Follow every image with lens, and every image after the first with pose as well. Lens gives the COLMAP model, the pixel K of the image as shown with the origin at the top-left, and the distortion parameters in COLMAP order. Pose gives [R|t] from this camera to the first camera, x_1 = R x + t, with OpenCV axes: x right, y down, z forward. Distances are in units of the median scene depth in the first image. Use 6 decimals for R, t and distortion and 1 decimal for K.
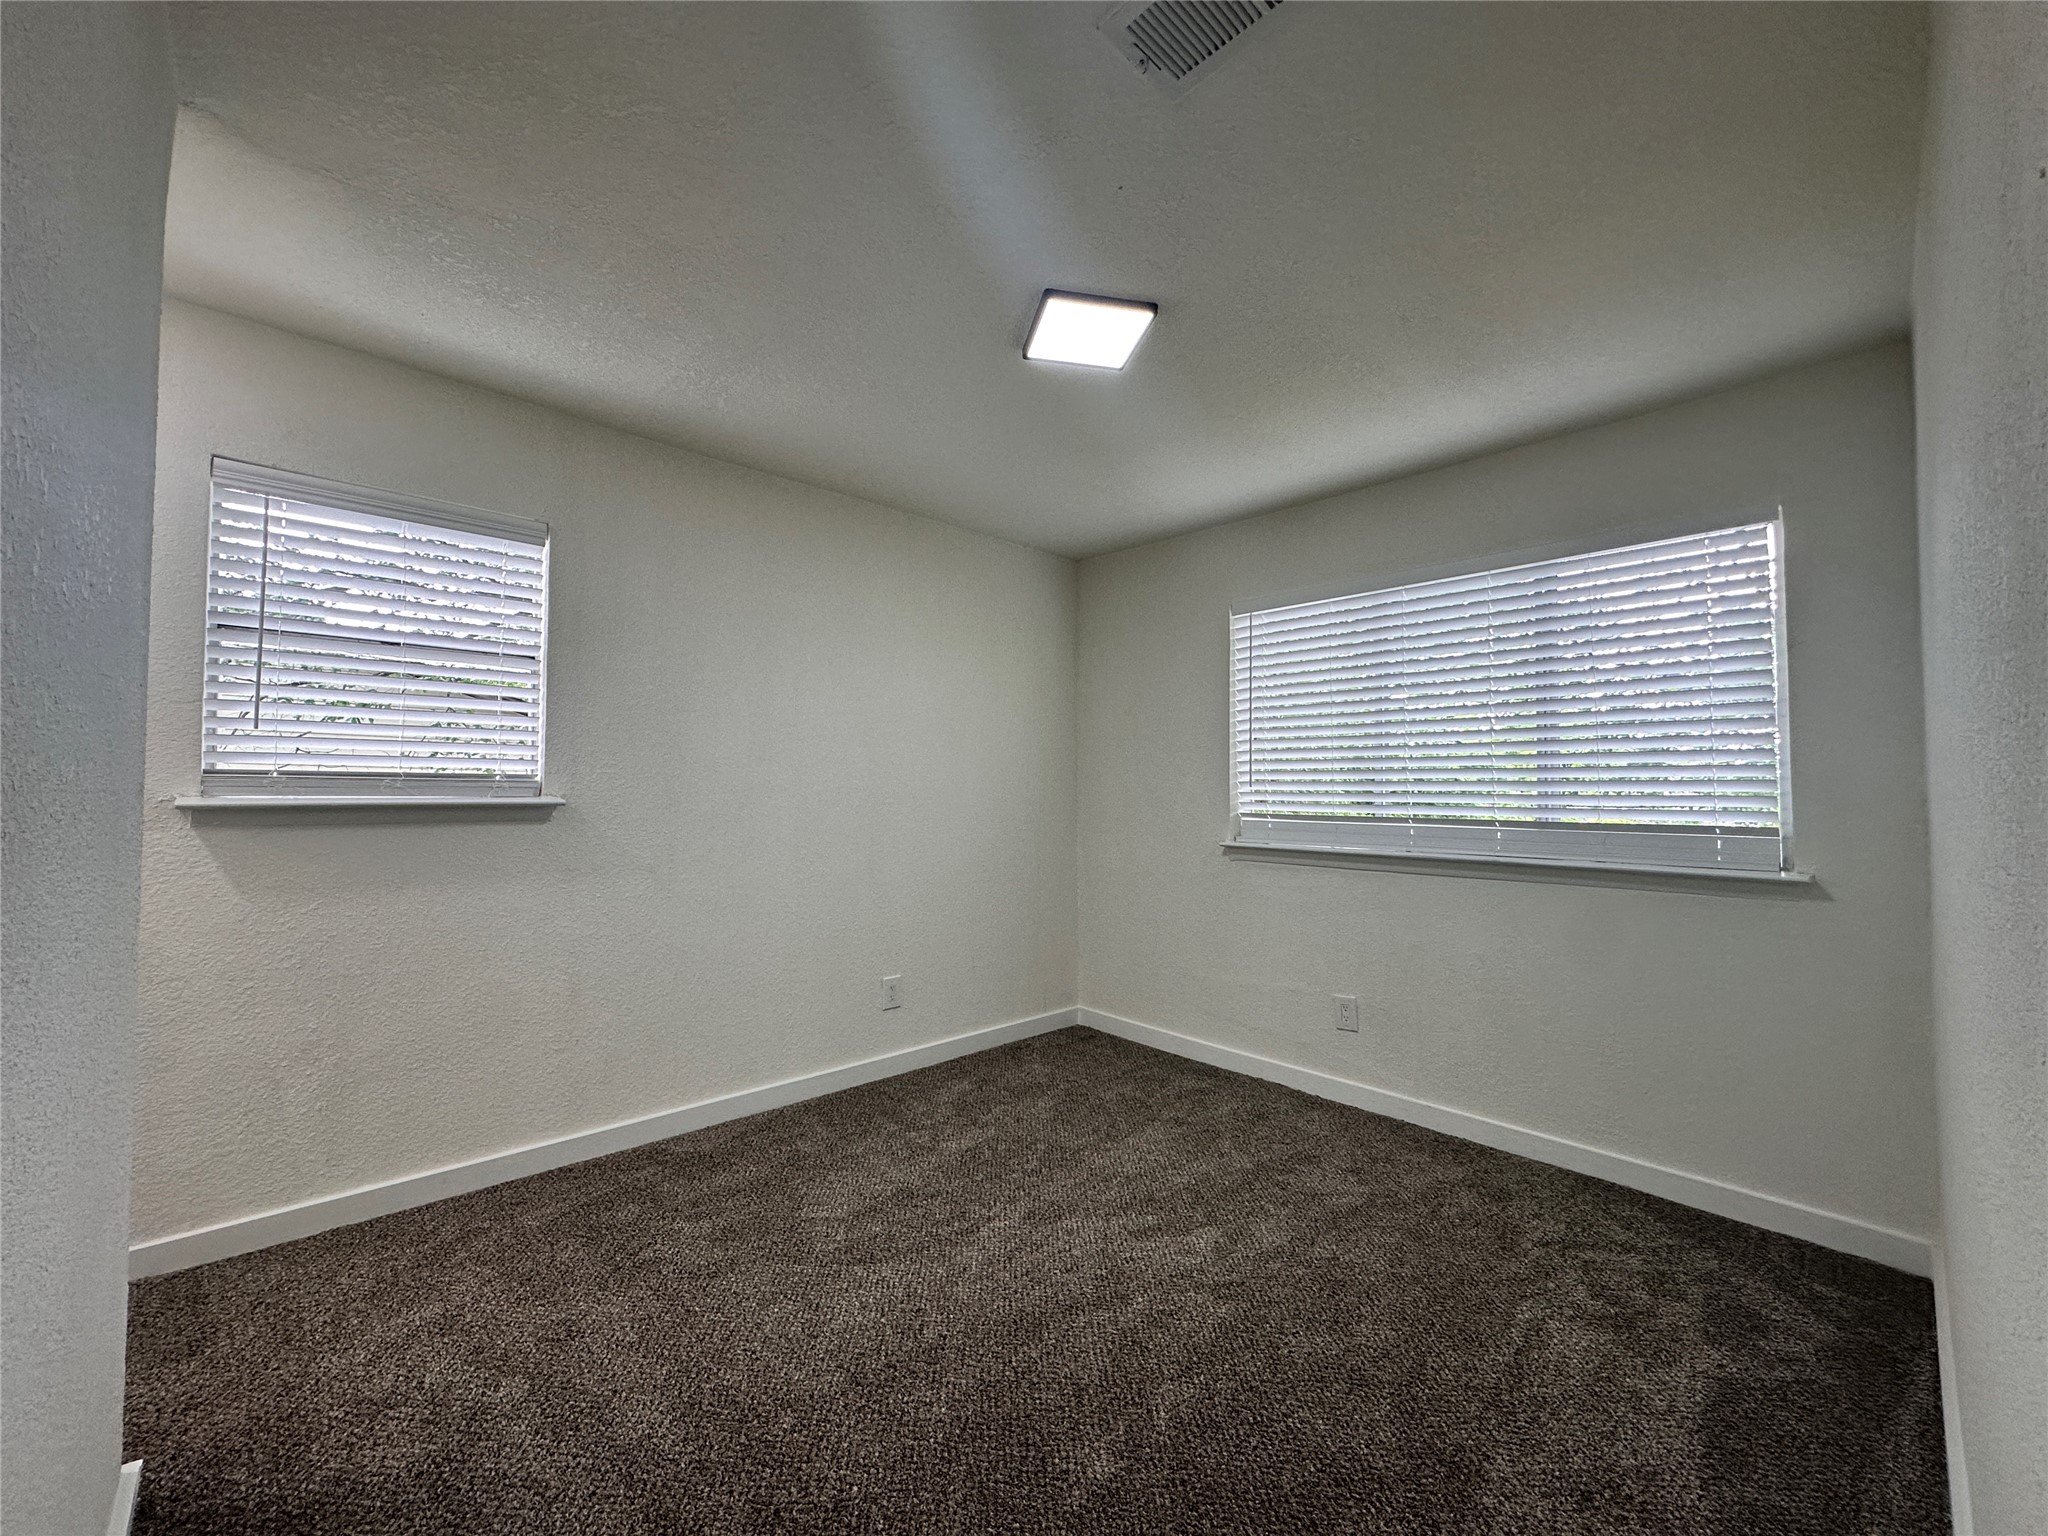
lens RADIAL K [[814.4, 0, 1018.7], [0, 814.4, 764.8], [0, 0, 1]] dist [0.001742, 0.001135]
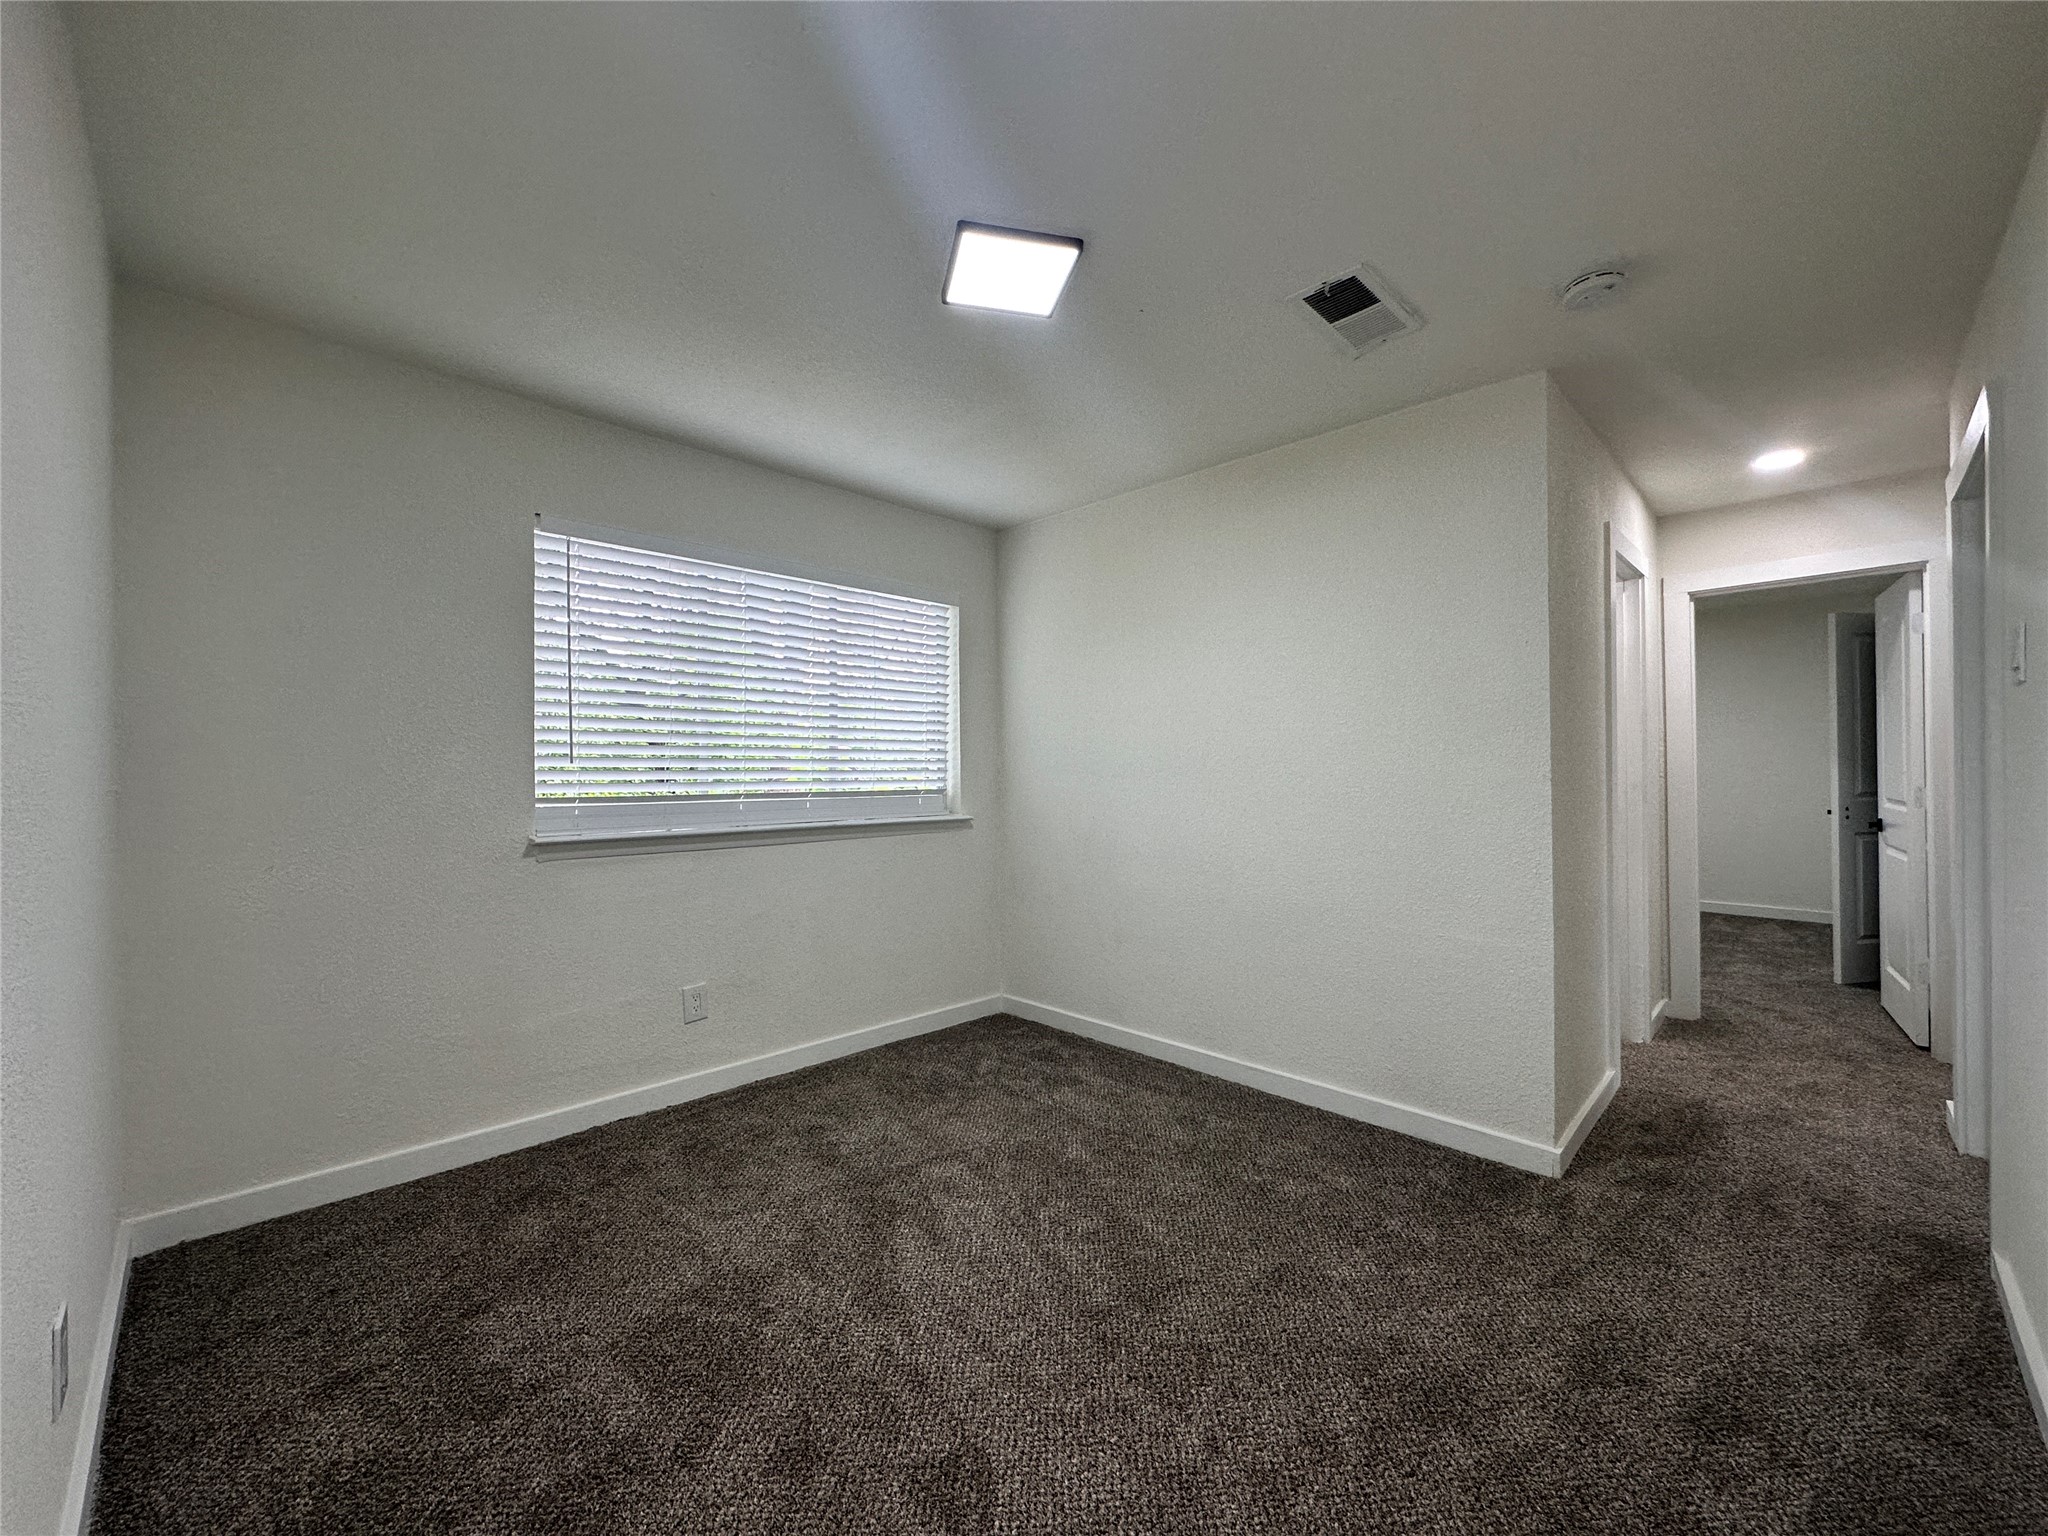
lens RADIAL K [[814.4, 0, 1030.0], [0, 814.4, 768.2], [0, 0, 1]] dist [0.001742, 0.001135]
pose [[-0.032900, -0.005008, 0.999446, -0.593396], [-0.033117, 0.999444, 0.003918, 0.017145], [-0.998910, -0.032970, -0.033048, 0.700262]]
